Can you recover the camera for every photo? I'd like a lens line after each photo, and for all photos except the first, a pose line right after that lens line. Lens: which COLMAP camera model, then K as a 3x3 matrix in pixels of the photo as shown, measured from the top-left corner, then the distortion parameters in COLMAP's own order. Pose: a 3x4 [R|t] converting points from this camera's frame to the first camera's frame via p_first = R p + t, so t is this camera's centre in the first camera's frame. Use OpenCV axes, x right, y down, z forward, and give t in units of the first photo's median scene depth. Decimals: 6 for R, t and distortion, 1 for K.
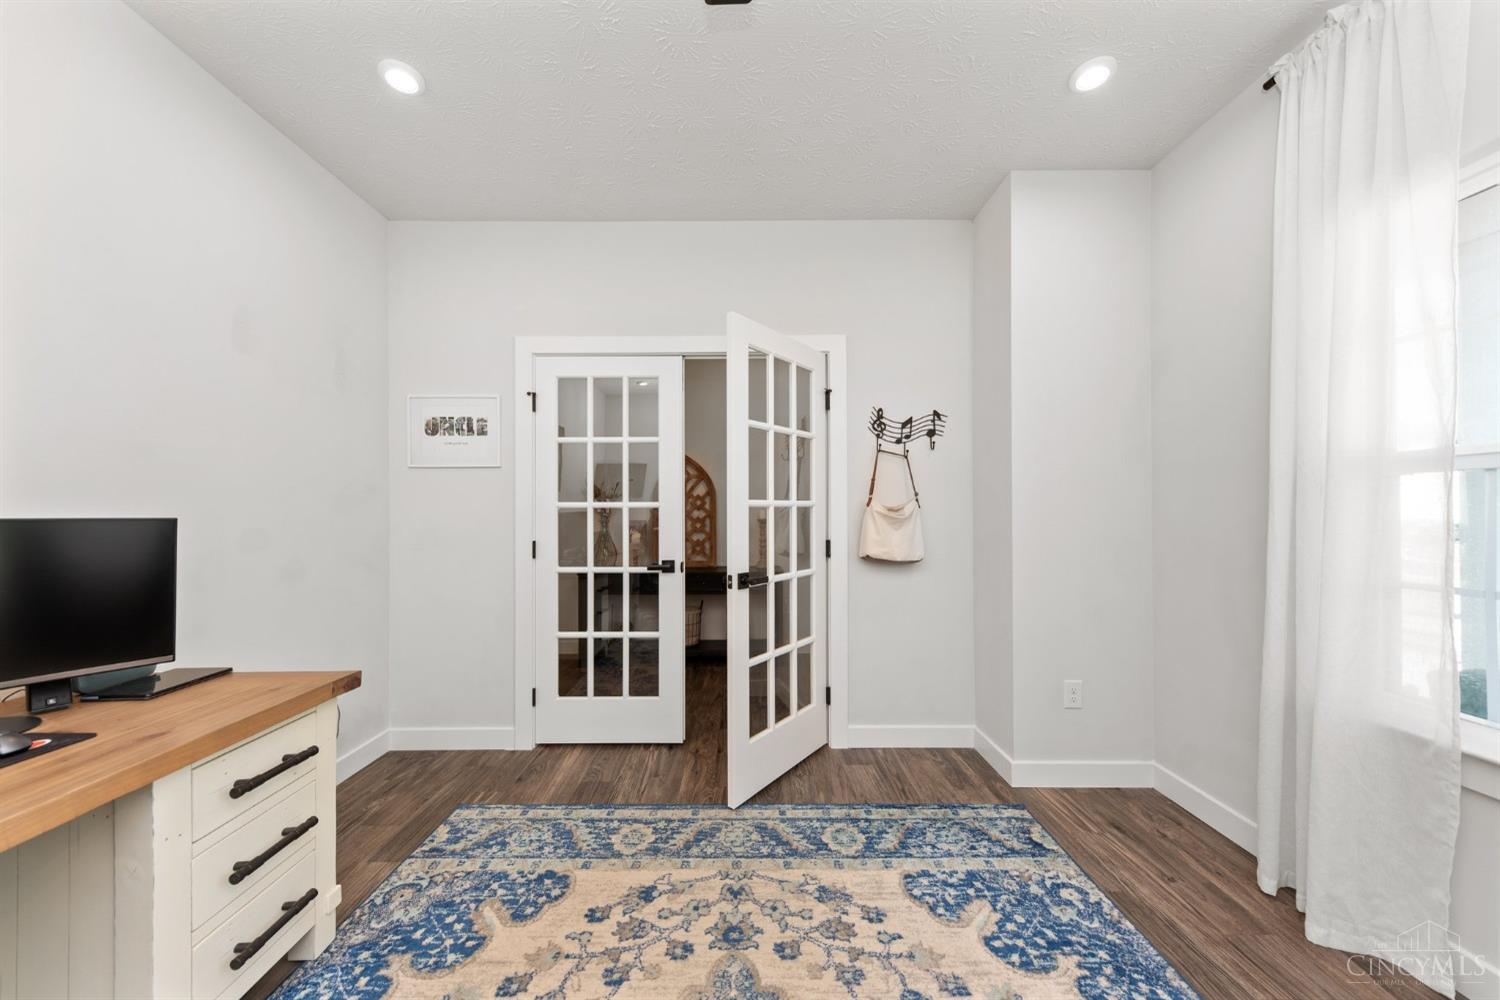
lens RADIAL K [[511.2, 0, 745.3], [0, 511.2, 509.9], [0, 0, 1]] dist [0.015004, -0.007357]
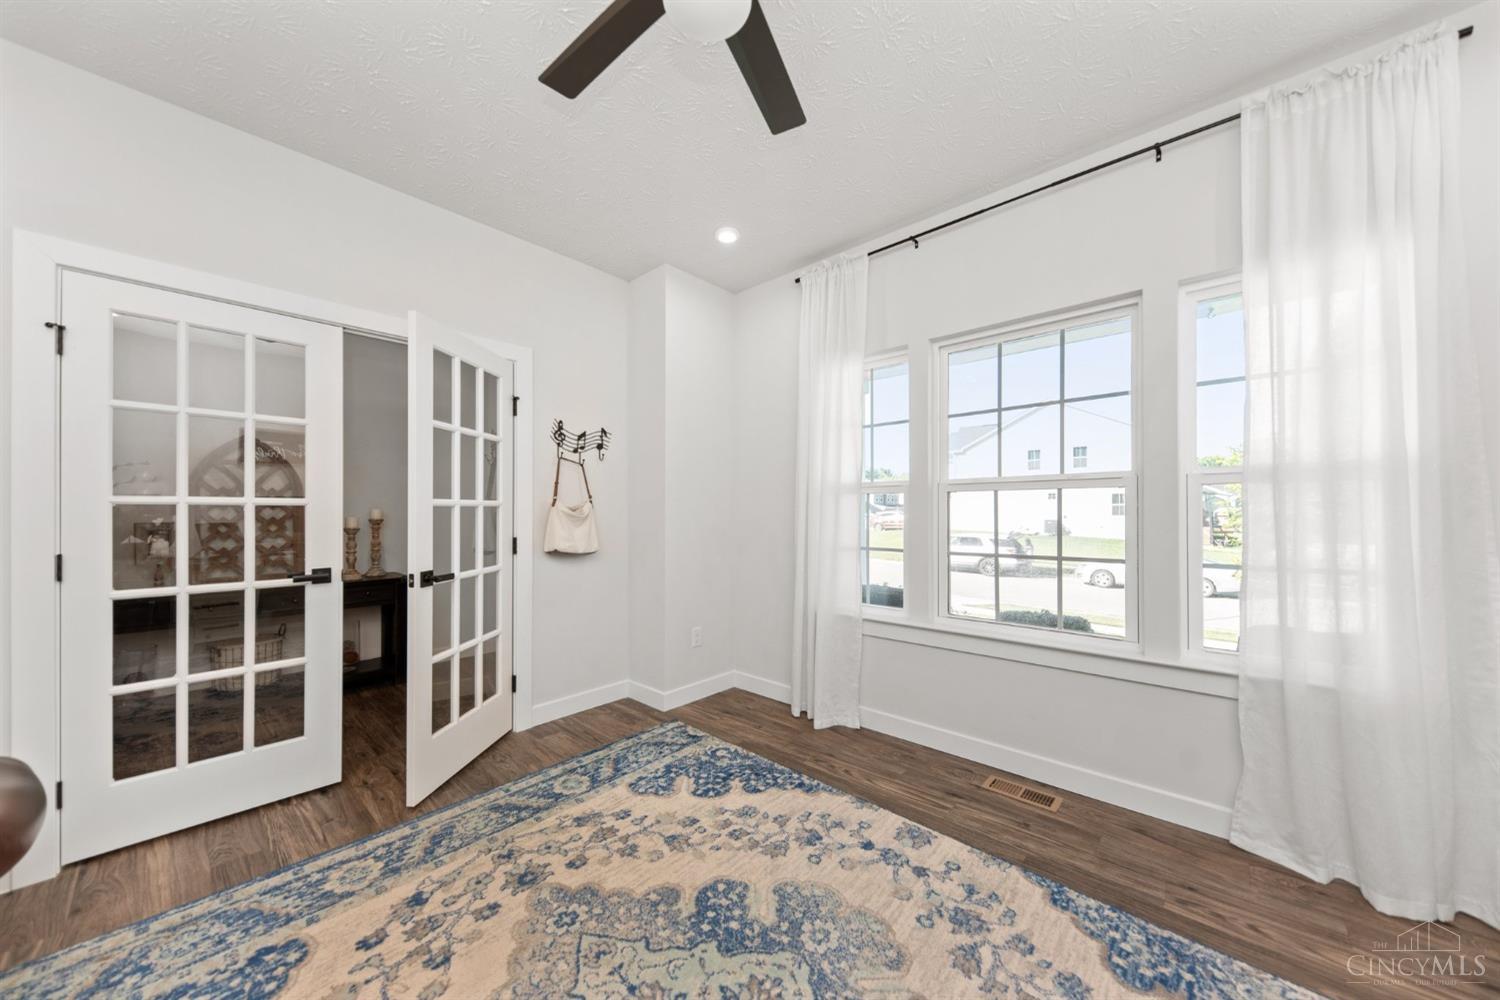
lens RADIAL K [[511.2, 0, 745.3], [0, 511.2, 509.9], [0, 0, 1]] dist [0.015004, -0.007357]
pose [[0.677464, 0.005786, 0.735533, -0.415133], [-0.006147, 0.999979, -0.002204, 0.000480], [-0.735530, -0.003028, 0.677485, -0.104521]]
